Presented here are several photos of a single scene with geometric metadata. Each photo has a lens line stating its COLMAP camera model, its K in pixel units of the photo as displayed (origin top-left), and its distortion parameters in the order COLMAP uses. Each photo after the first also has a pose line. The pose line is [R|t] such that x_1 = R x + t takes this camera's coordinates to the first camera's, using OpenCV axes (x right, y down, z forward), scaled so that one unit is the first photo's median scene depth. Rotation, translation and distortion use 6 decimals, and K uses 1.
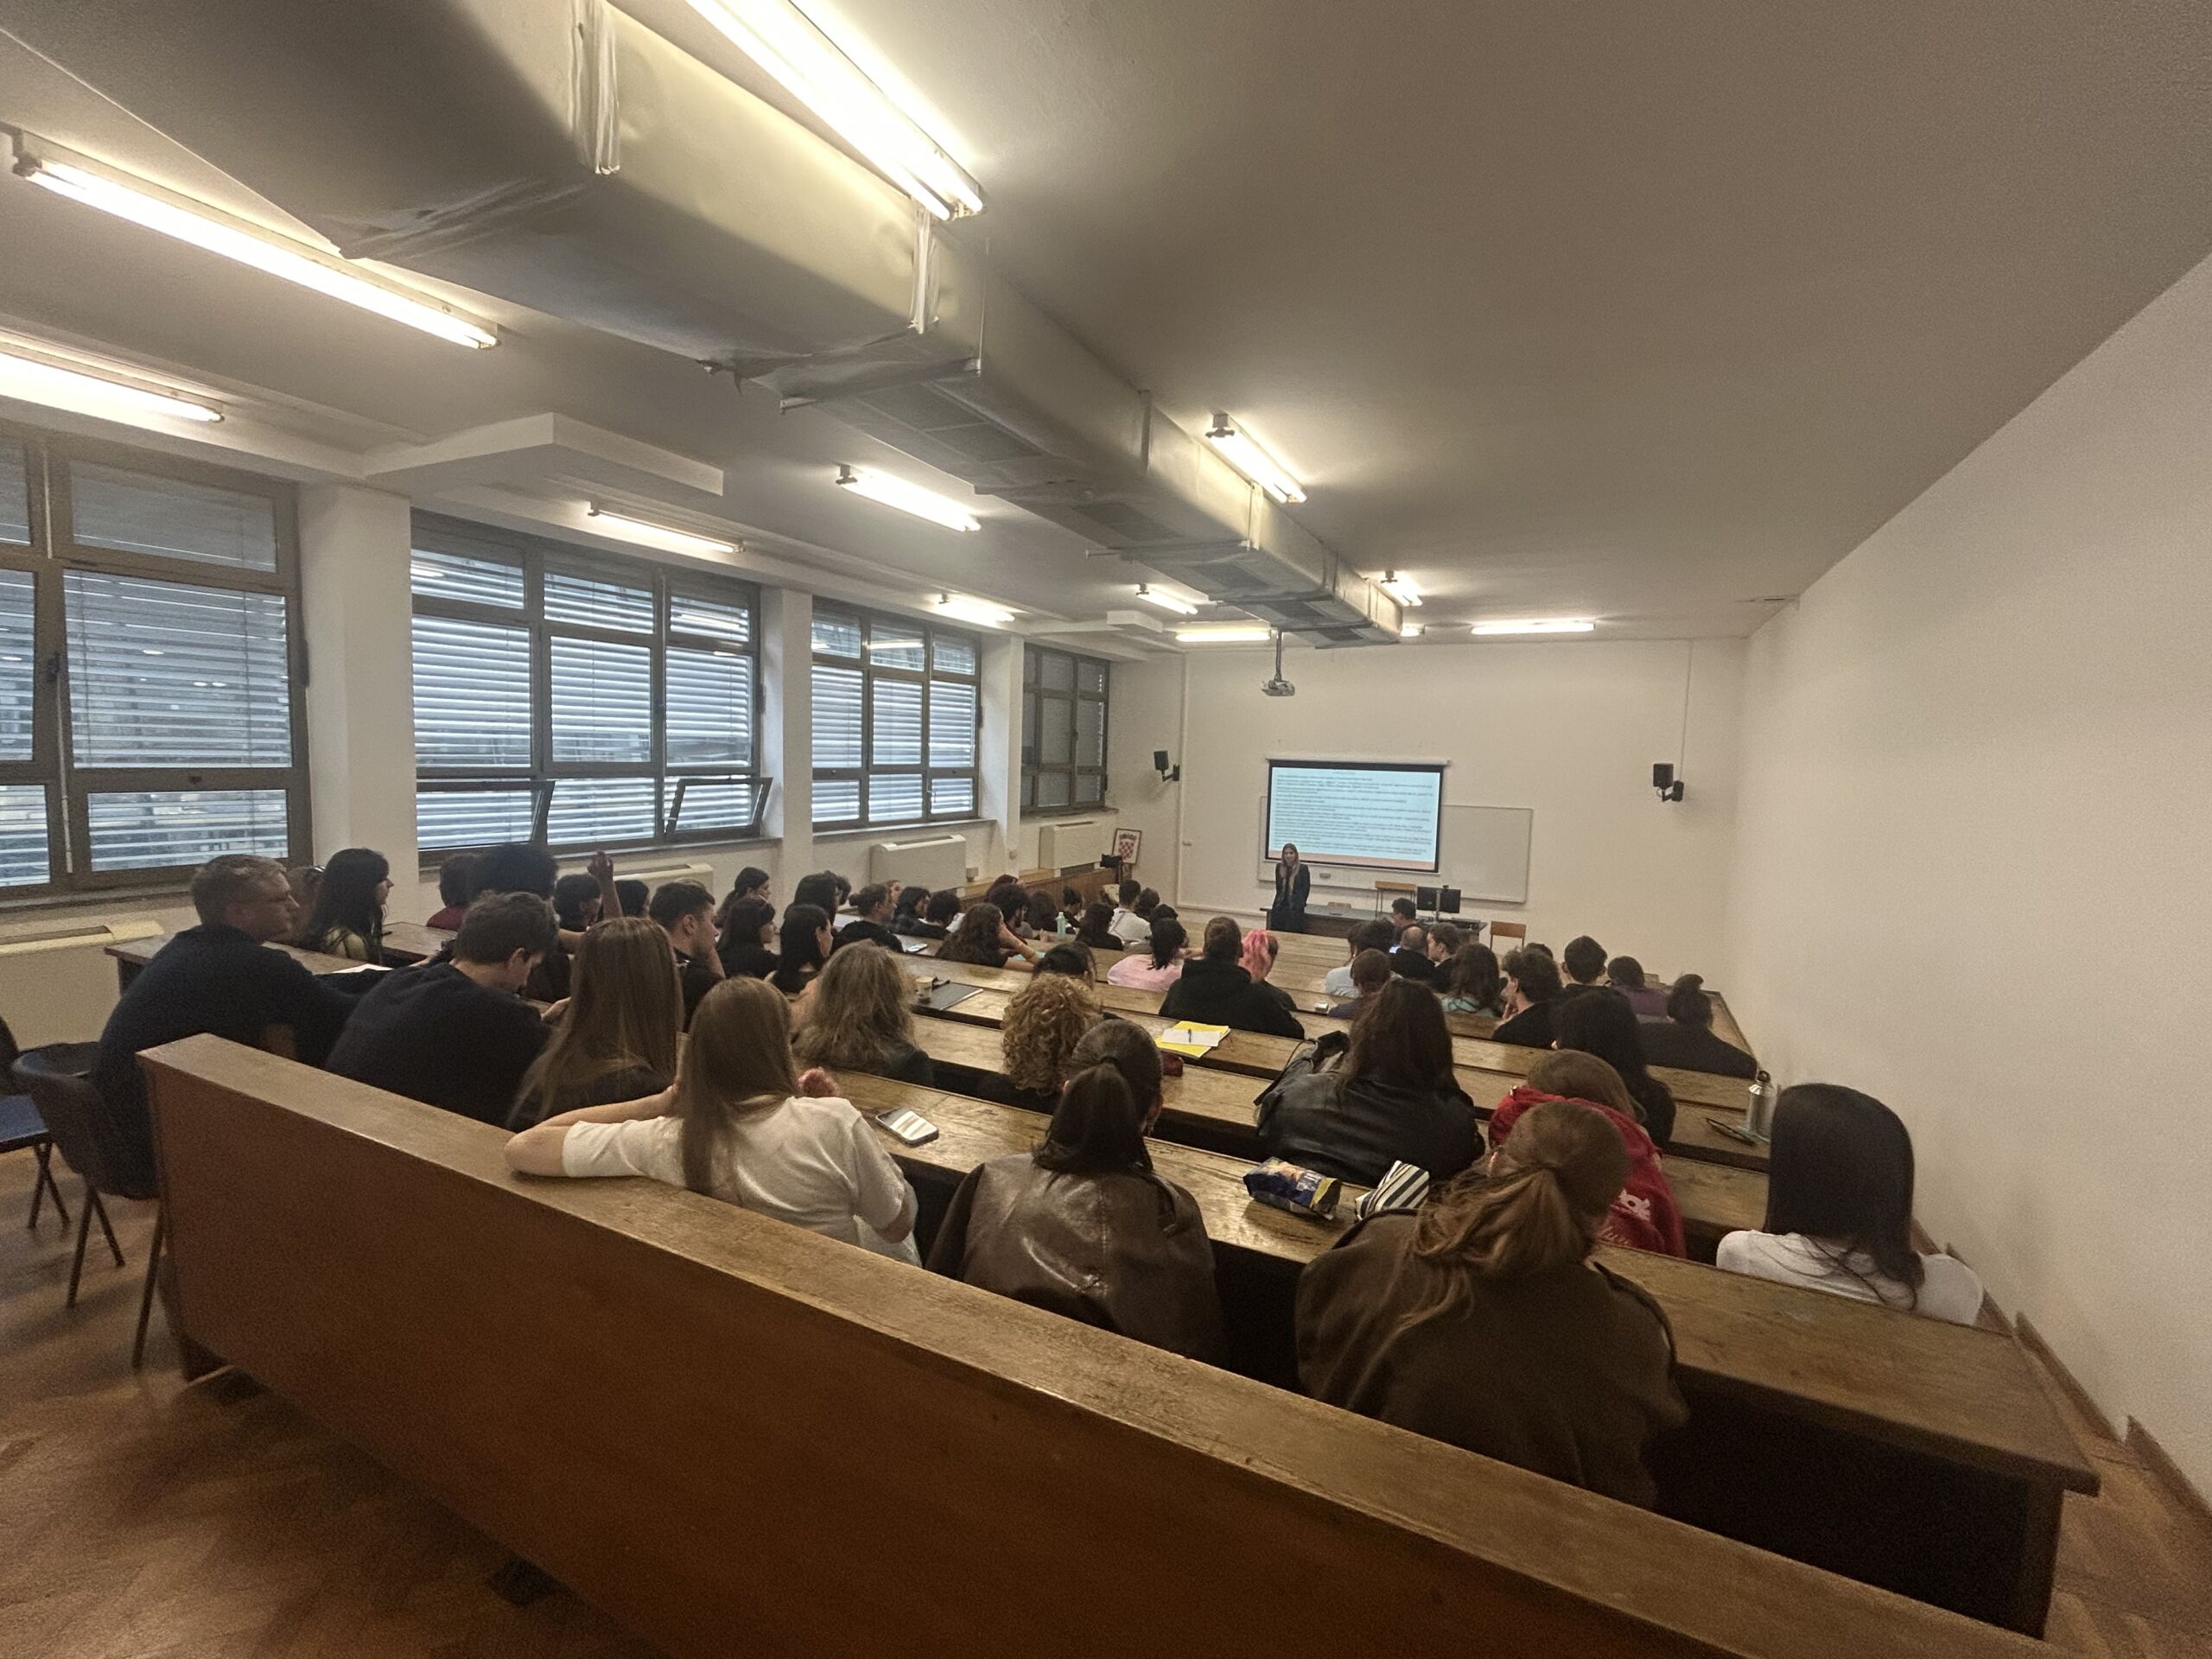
lens RADIAL K [[960.9, 0, 1107.2], [0, 960.9, 823.0], [0, 0, 1]] dist [0.003716, 0.000138]
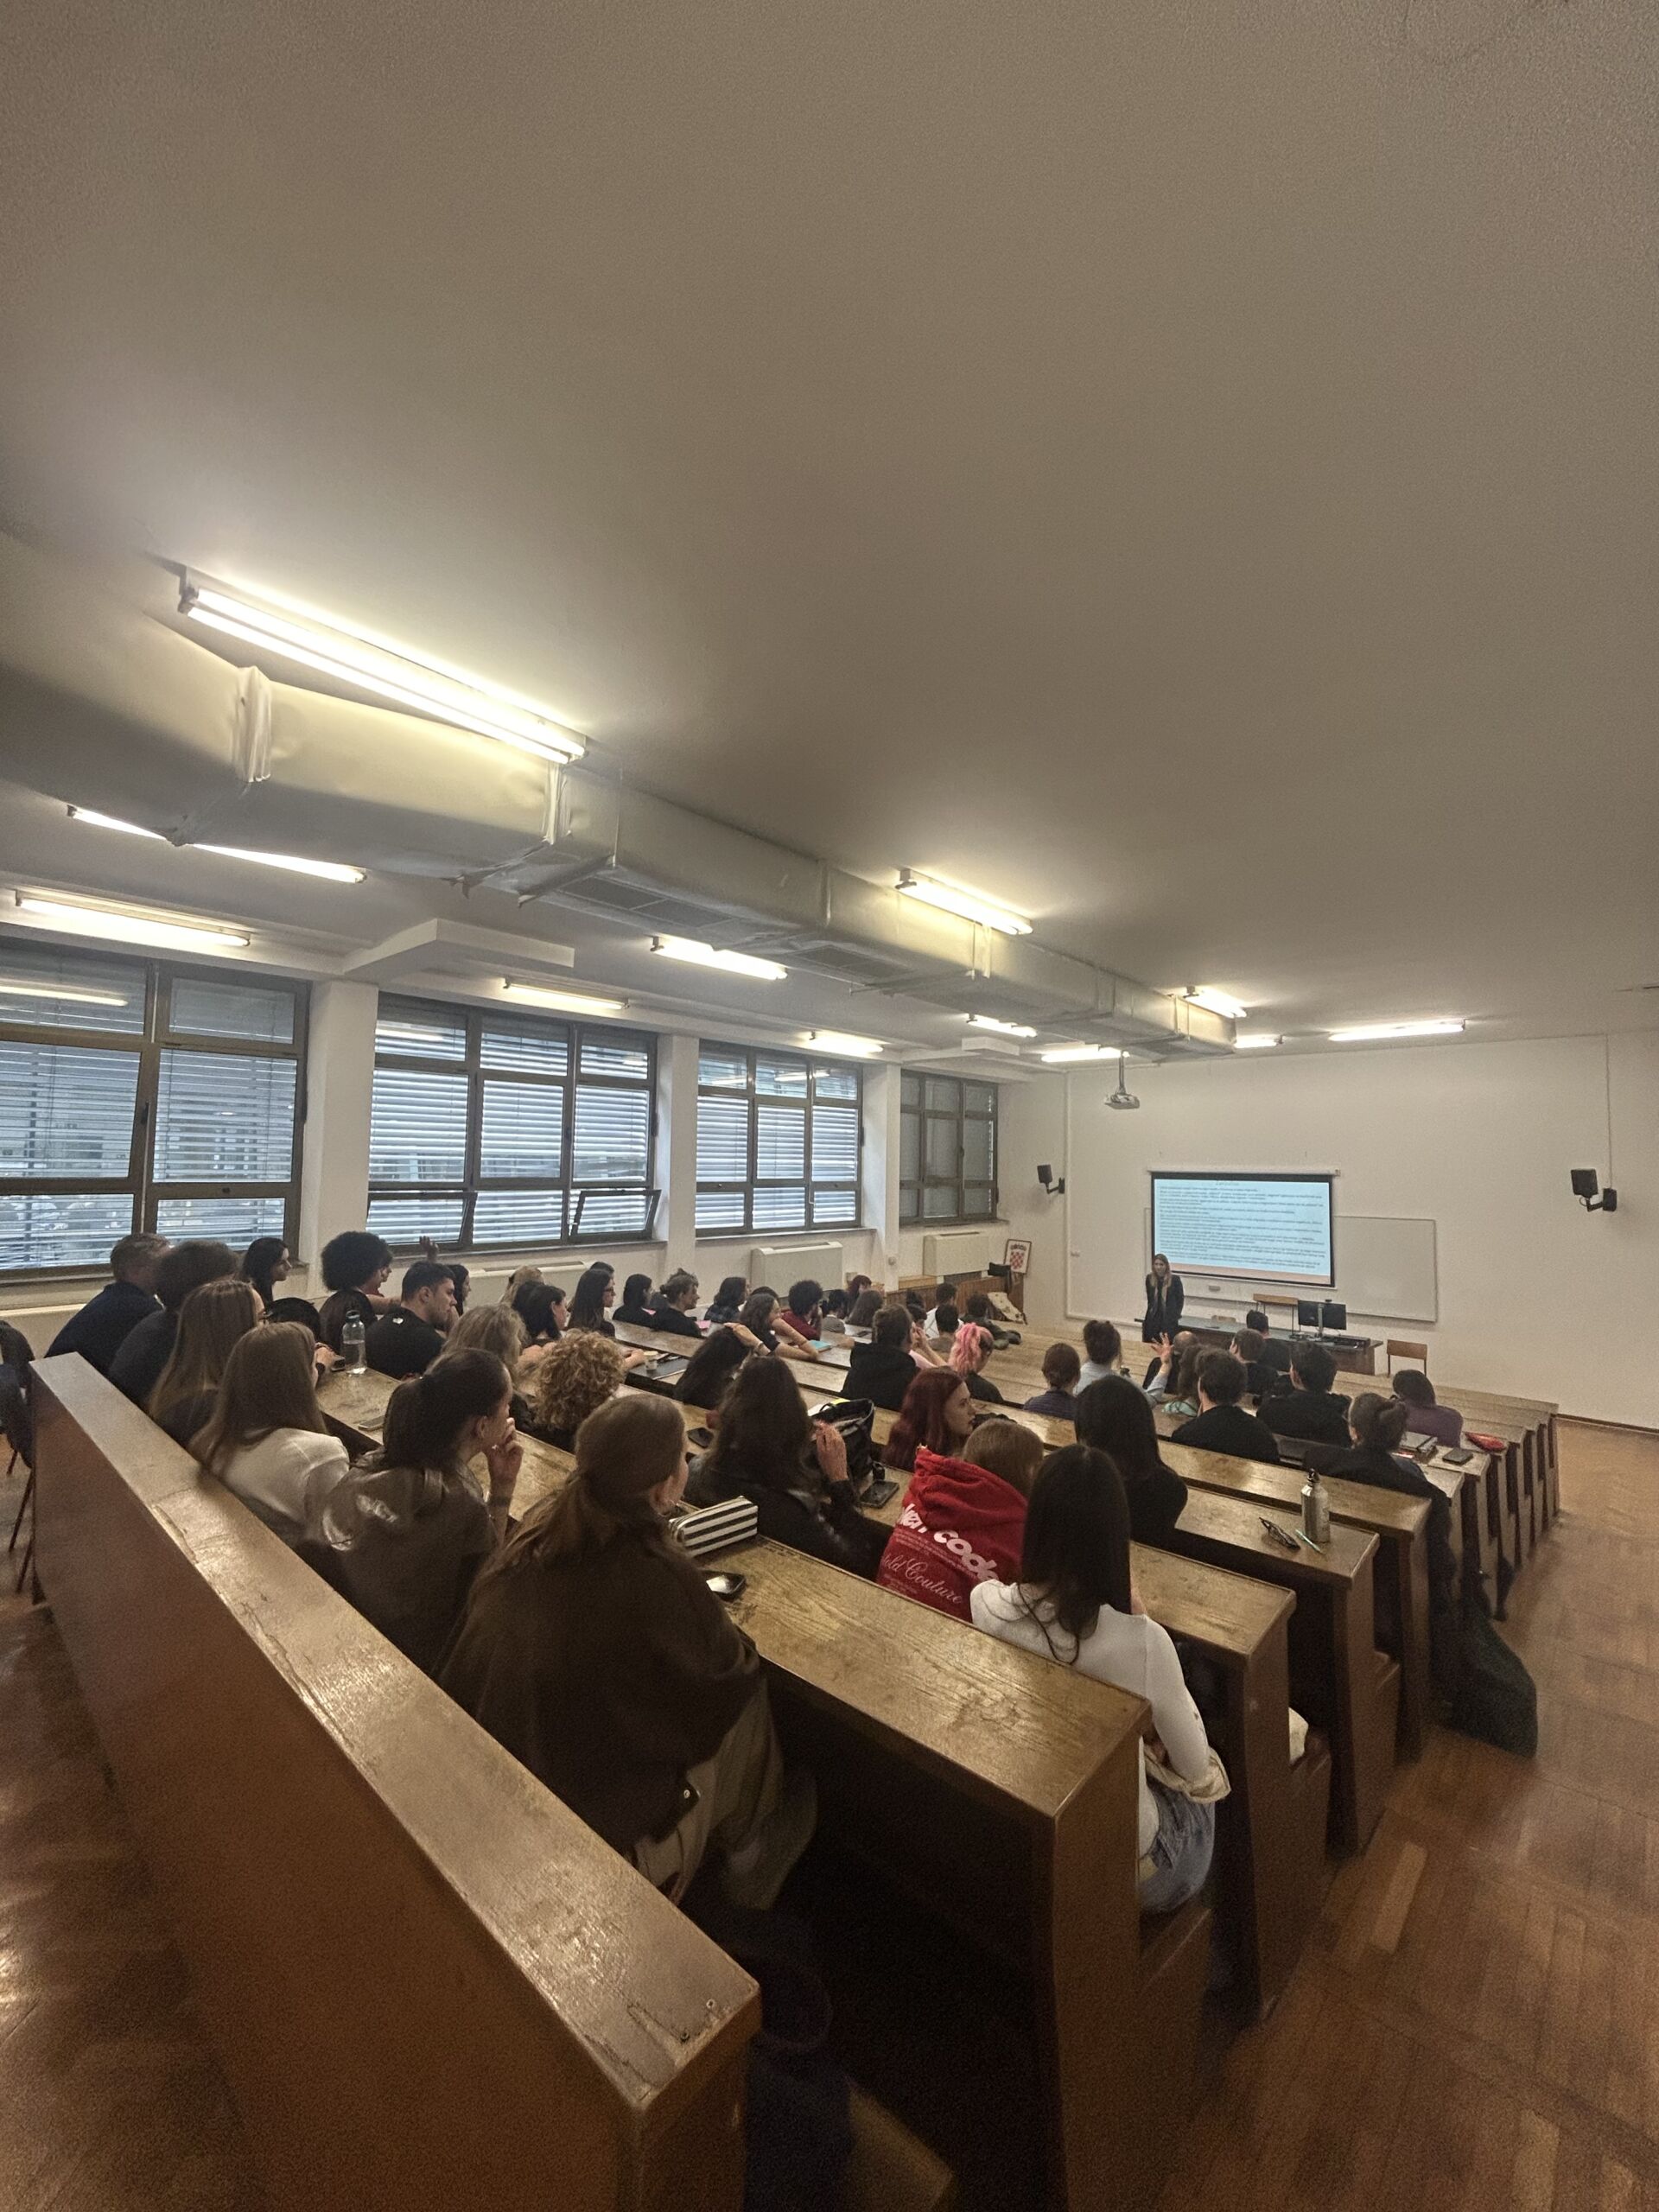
lens RADIAL K [[891.0, 0, 830.4], [0, 891.0, 1110.3], [0, 0, 1]] dist [0.005732, -0.000492]
pose [[0.962417, -0.031962, -0.269688, 0.255645], [-0.006981, 0.989810, -0.142221, 0.017576], [0.271486, 0.138758, 0.952387, -0.016765]]
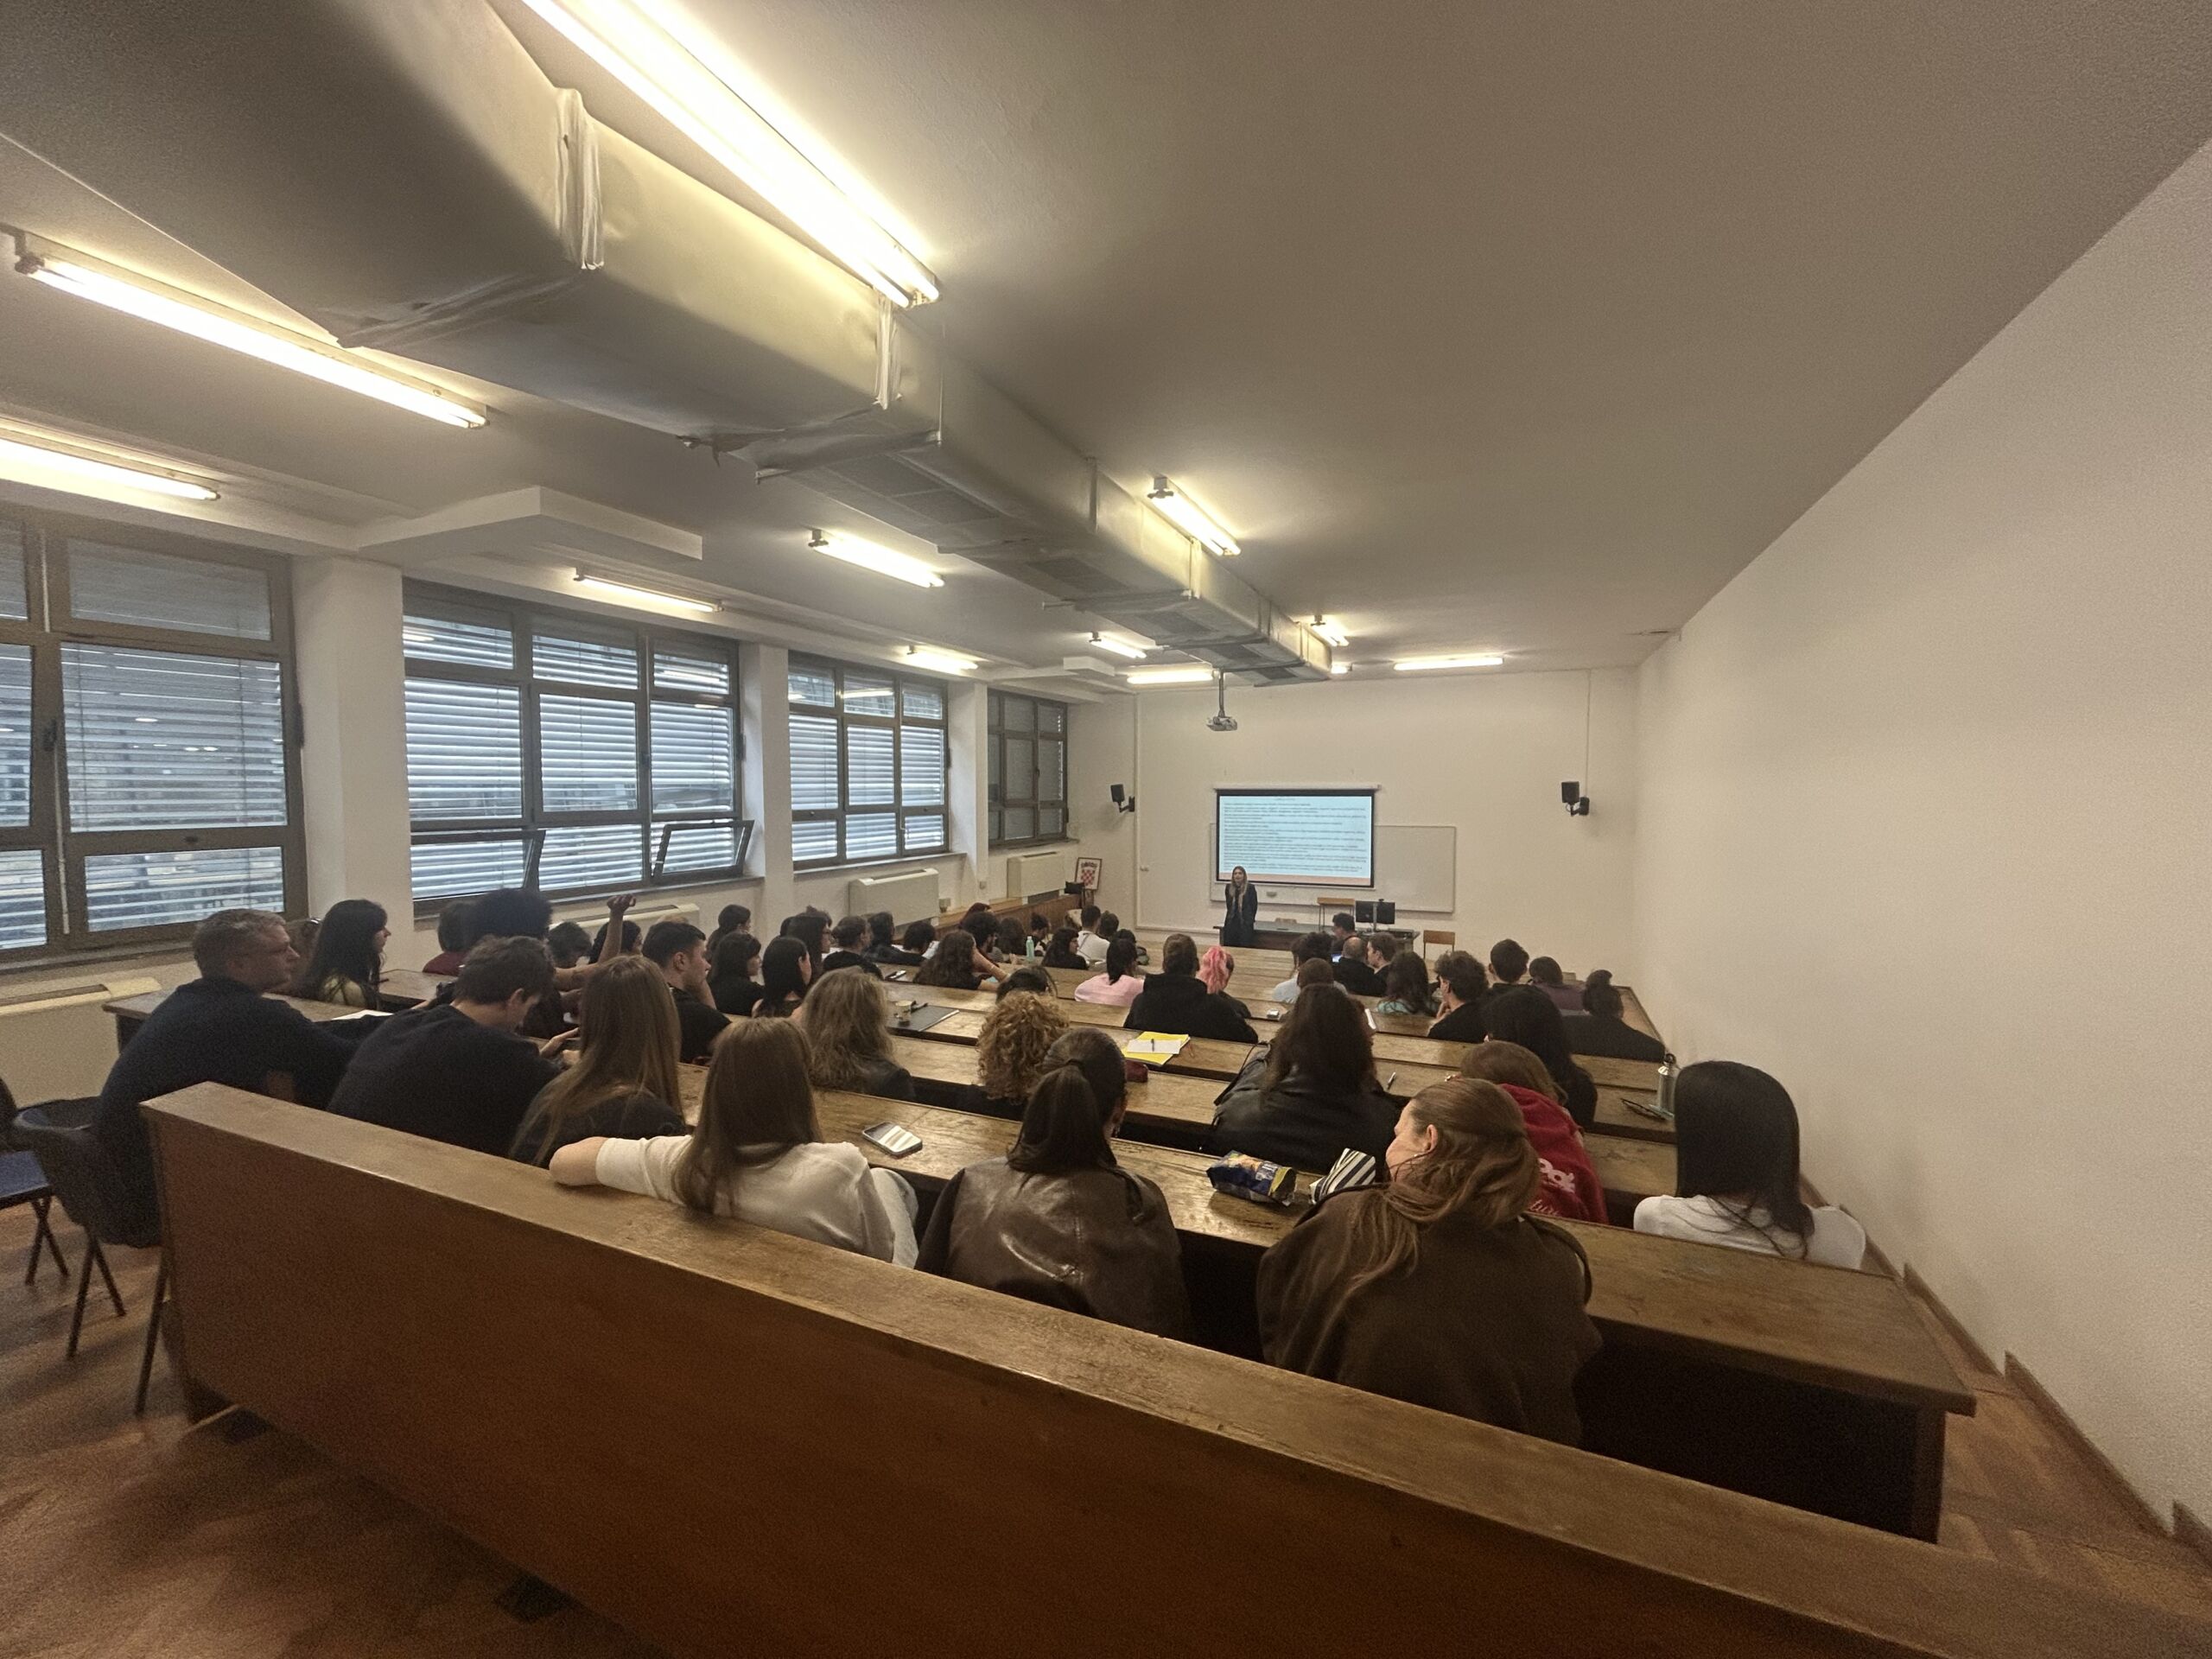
lens RADIAL K [[891.0, 0, 1104.4], [0, 891.0, 824.9], [0, 0, 1]] dist [0.005732, -0.000492]
pose [[0.998641, -0.032806, 0.040484, -0.000611], [0.034053, 0.998954, -0.030502, 0.001850], [-0.039441, 0.031839, 0.998715, -0.004909]]
